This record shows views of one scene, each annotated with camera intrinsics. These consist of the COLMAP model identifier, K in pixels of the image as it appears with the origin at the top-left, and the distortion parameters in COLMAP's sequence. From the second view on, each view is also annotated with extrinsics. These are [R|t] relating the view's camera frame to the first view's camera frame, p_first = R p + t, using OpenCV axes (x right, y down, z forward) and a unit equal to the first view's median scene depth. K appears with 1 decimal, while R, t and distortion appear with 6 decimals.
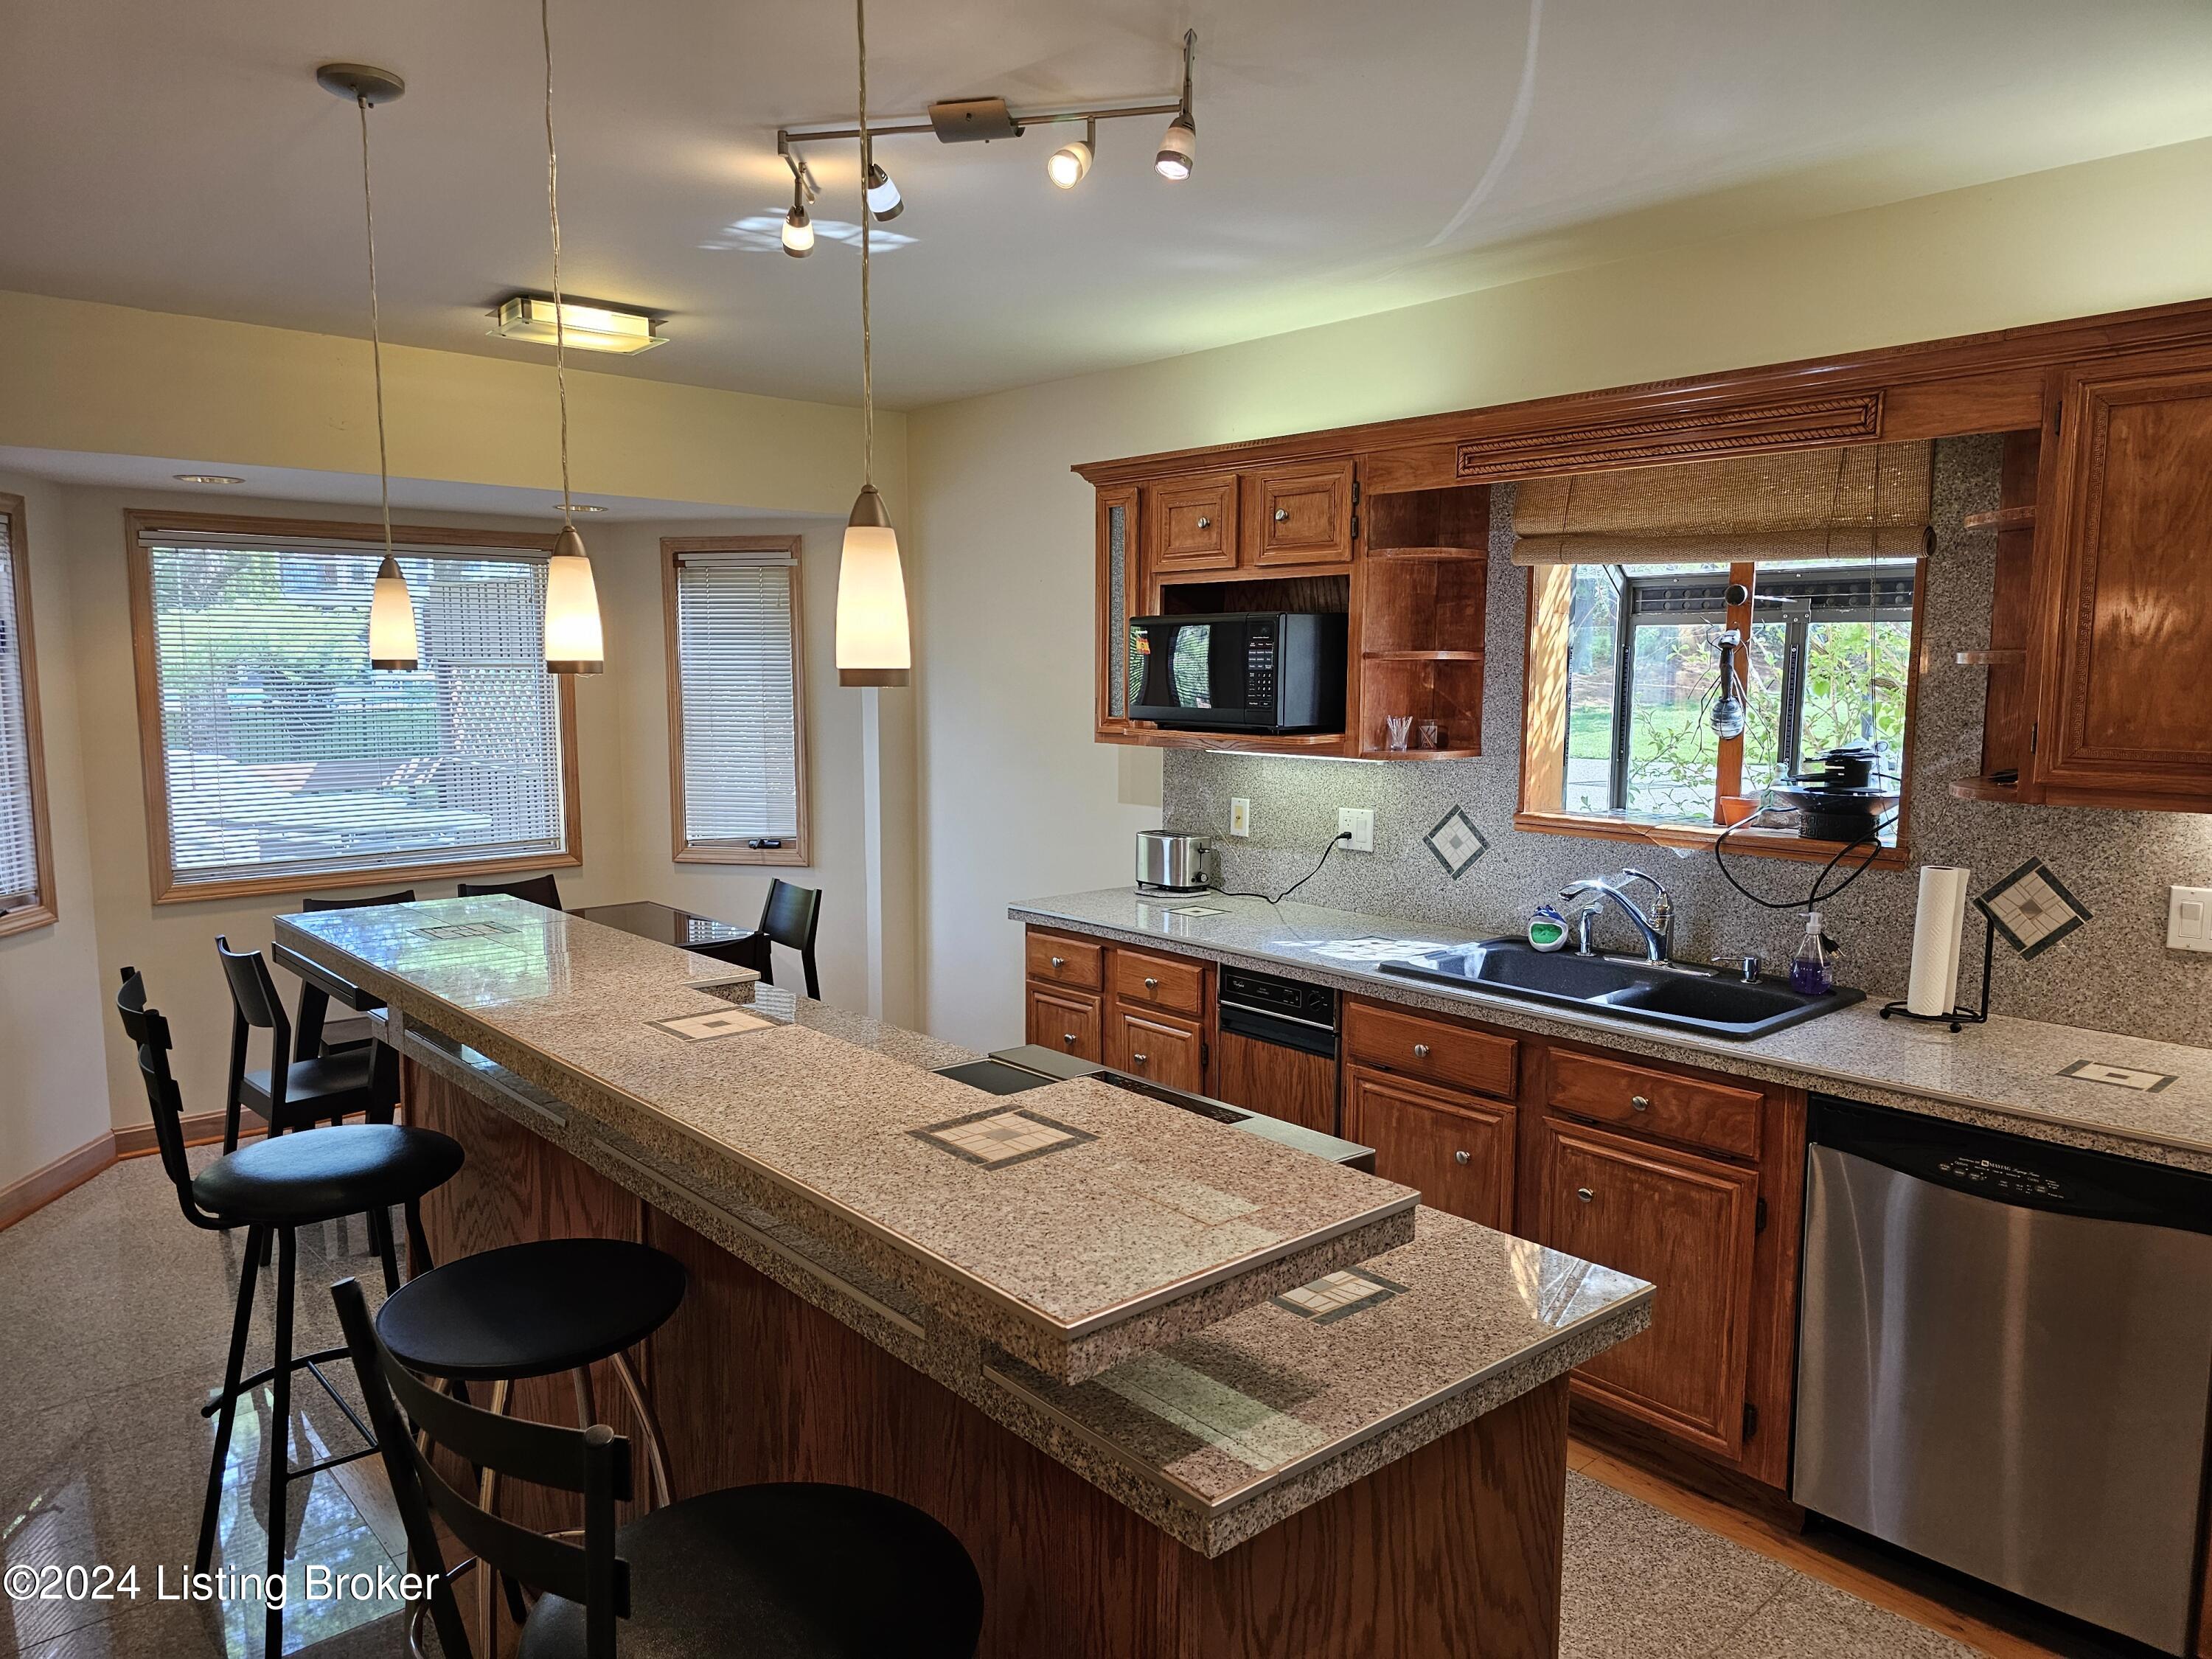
lens RADIAL K [[1473.9, 0, 1111.1], [0, 1473.9, 821.2], [0, 0, 1]] dist [0.083829, -0.090426]
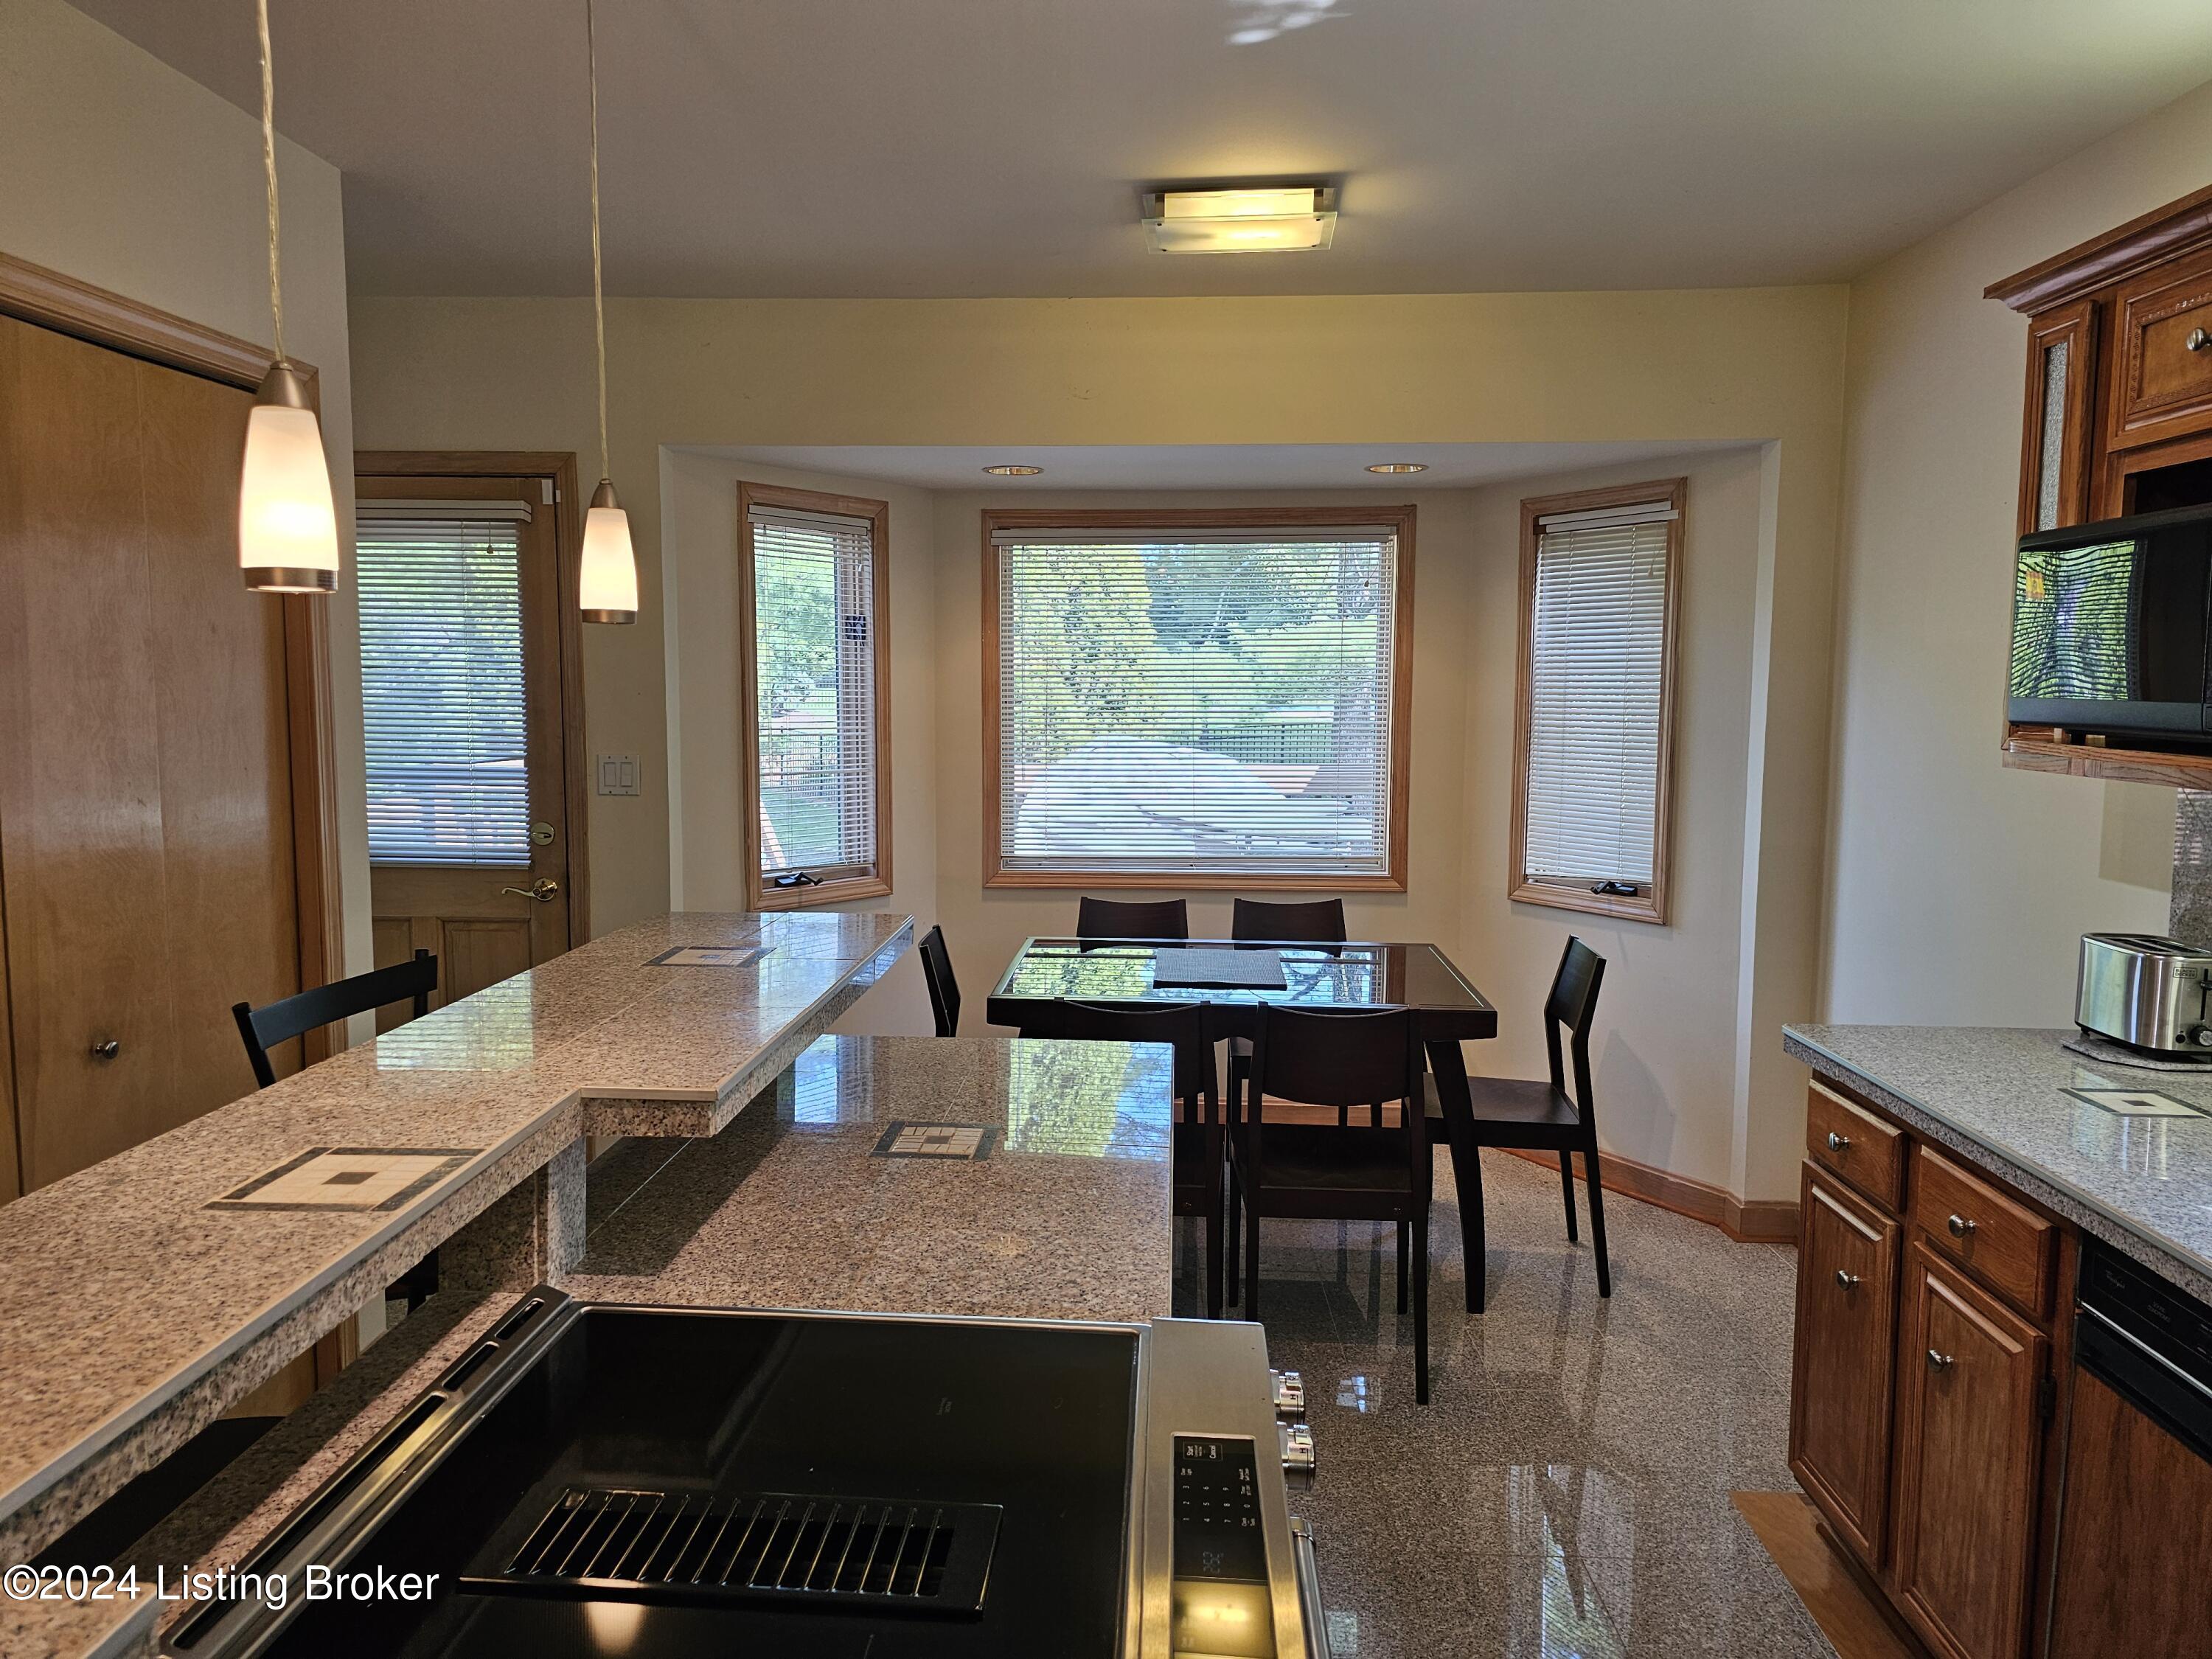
lens RADIAL K [[1473.9, 0, 1111.1], [0, 1473.9, 821.2], [0, 0, 1]] dist [0.083829, -0.090426]
pose [[0.703289, 0.067804, -0.707664, 0.156810], [-0.077376, 0.996828, 0.018613, -0.017090], [0.706681, 0.041666, 0.706304, 0.345332]]
